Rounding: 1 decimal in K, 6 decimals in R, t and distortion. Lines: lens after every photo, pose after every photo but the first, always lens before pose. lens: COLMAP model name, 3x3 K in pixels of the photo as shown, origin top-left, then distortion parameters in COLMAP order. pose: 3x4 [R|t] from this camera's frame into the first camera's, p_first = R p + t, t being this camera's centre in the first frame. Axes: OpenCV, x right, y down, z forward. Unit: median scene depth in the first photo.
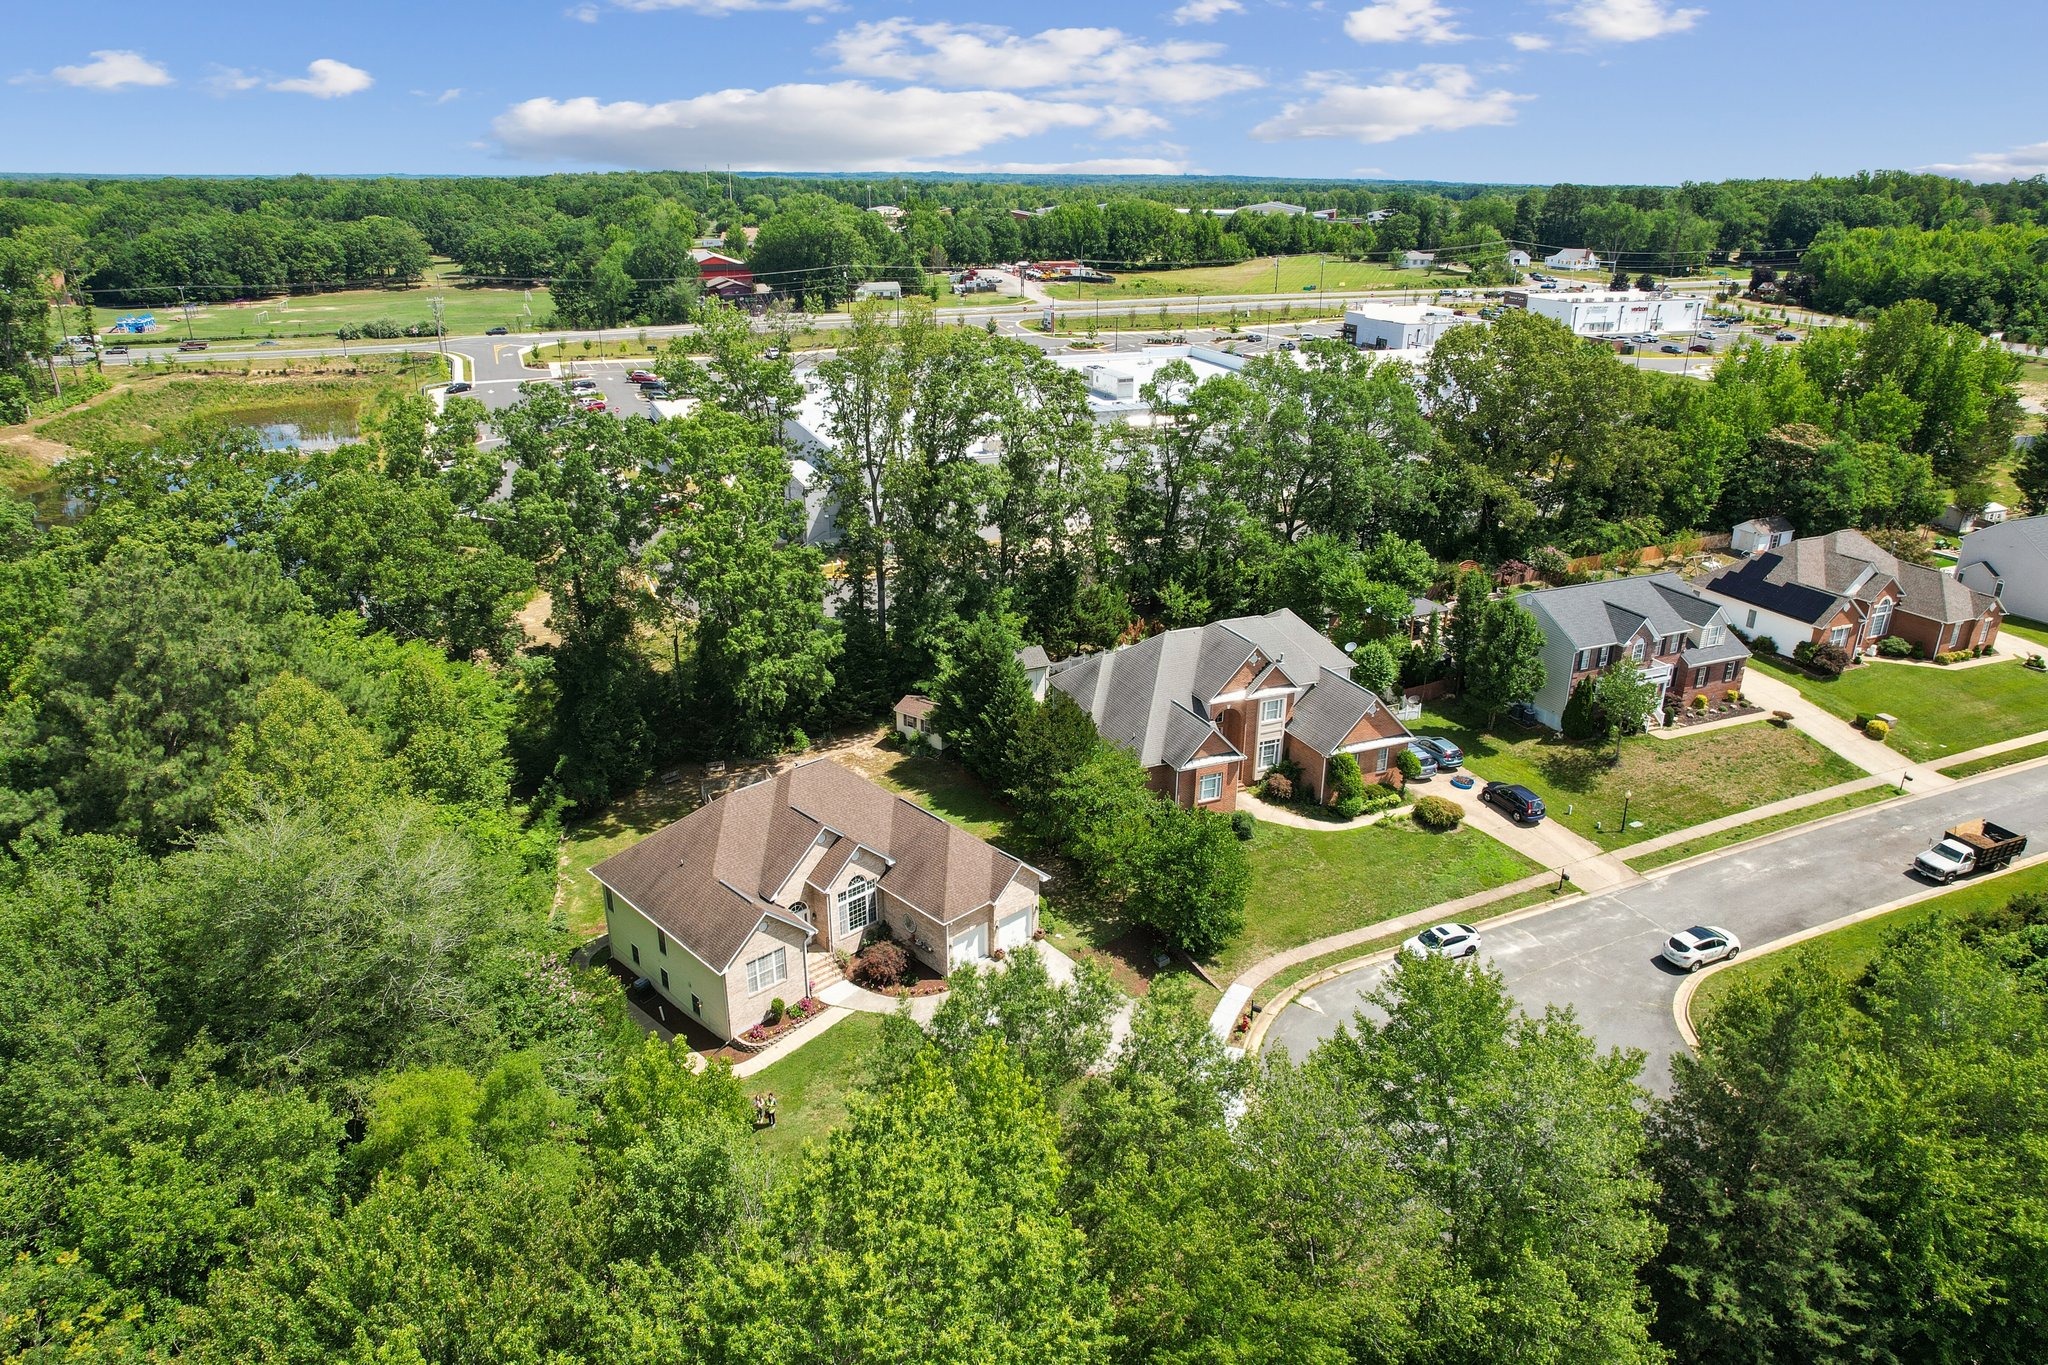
lens RADIAL K [[1318.2, 0, 1017.3], [0, 1318.2, 690.8], [0, 0, 1]] dist [-0.079097, 0.072476]
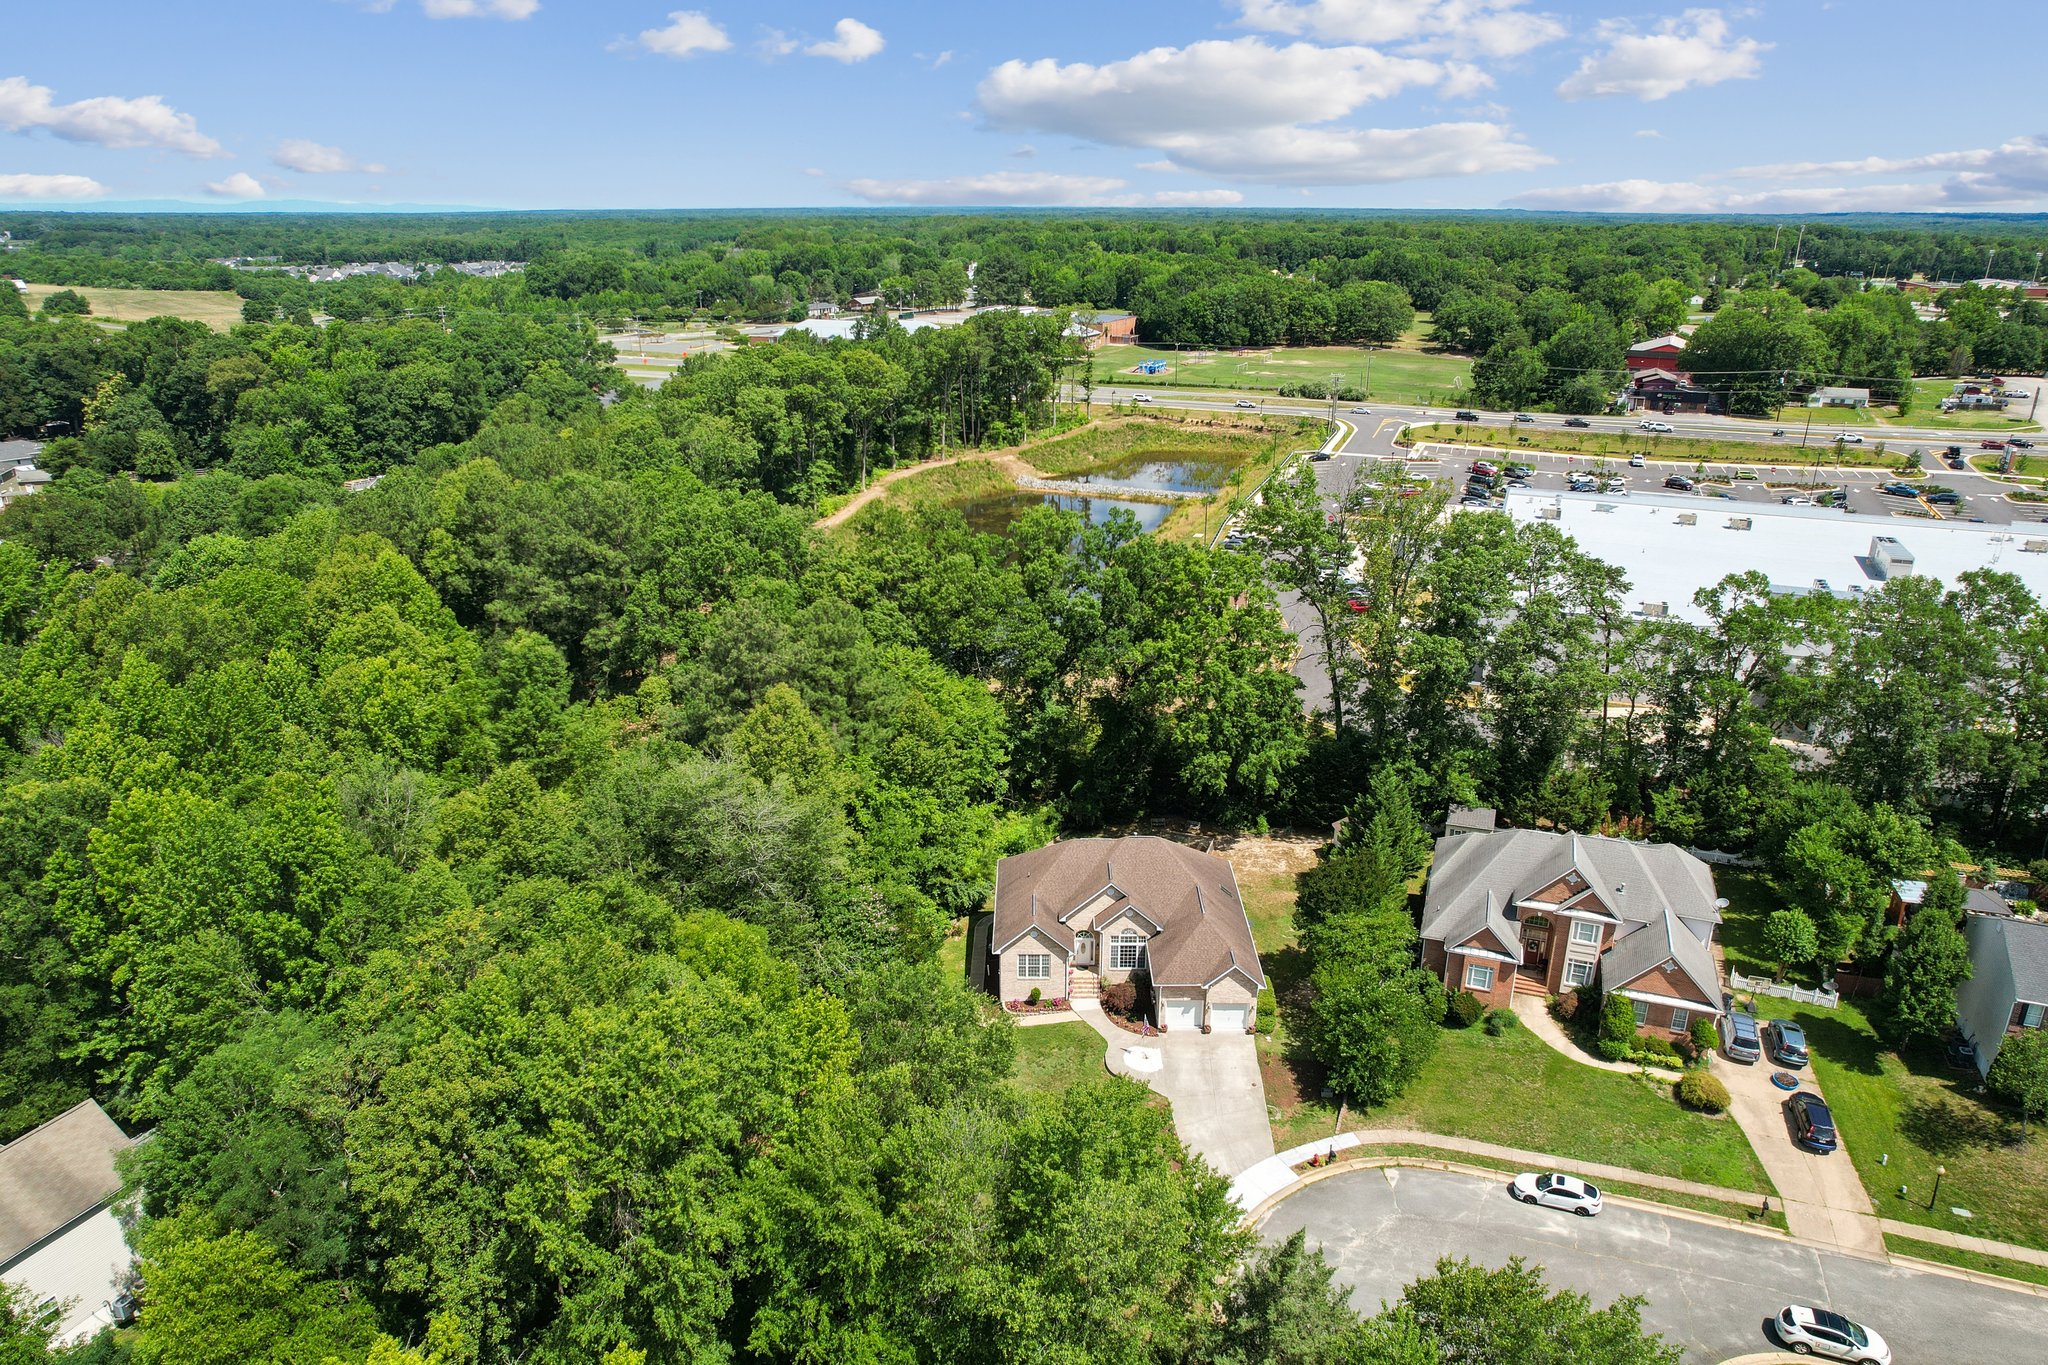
lens RADIAL K [[1318.2, 0, 1017.3], [0, 1318.2, 690.8], [0, 0, 1]] dist [-0.079097, 0.072476]
pose [[0.717268, 0.238929, -0.654552, 0.500459], [-0.254005, 0.964392, 0.073686, -0.131000], [0.648851, 0.113407, 0.752417, -0.076965]]
